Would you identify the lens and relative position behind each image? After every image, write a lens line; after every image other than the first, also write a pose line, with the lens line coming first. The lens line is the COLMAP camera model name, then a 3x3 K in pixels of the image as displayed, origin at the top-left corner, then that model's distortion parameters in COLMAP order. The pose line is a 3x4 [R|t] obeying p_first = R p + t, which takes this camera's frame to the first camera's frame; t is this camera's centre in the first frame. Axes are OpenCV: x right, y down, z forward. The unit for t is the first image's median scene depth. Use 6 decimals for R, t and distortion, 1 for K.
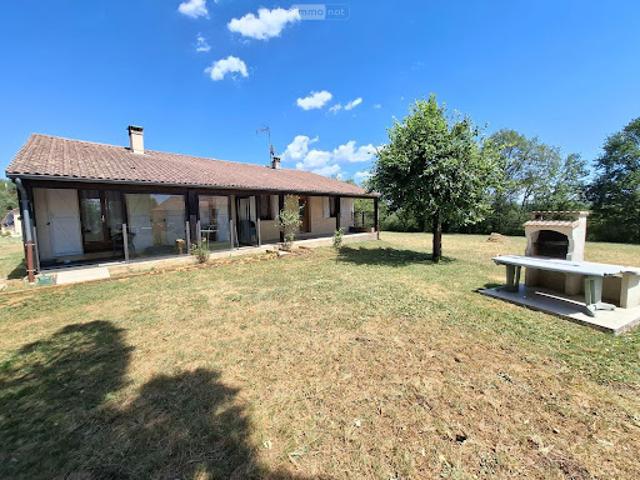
lens RADIAL K [[260.6, 0, 320.0], [0, 260.6, 240.0], [0, 0, 1]] dist [-0.000399, -0.000110]
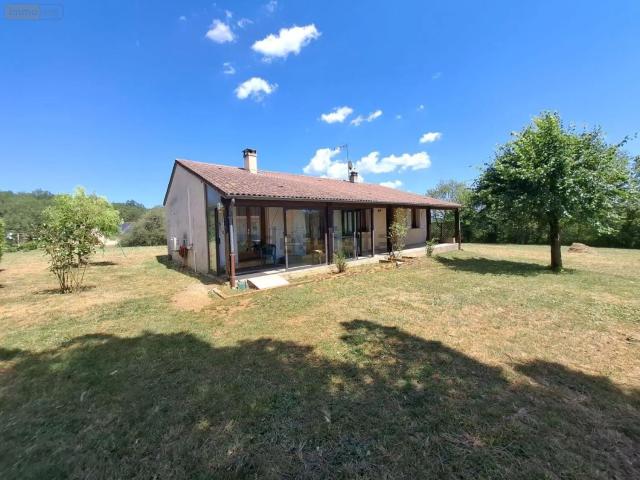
lens RADIAL K [[257.7, 0, 320.0], [0, 257.7, 240.0], [0, 0, 1]] dist [0.011749, 0.000017]
pose [[0.996206, -0.004297, -0.086922, -0.315361], [0.000766, 0.999174, -0.040618, 0.000576], [0.087025, 0.040397, 0.995387, -0.063074]]
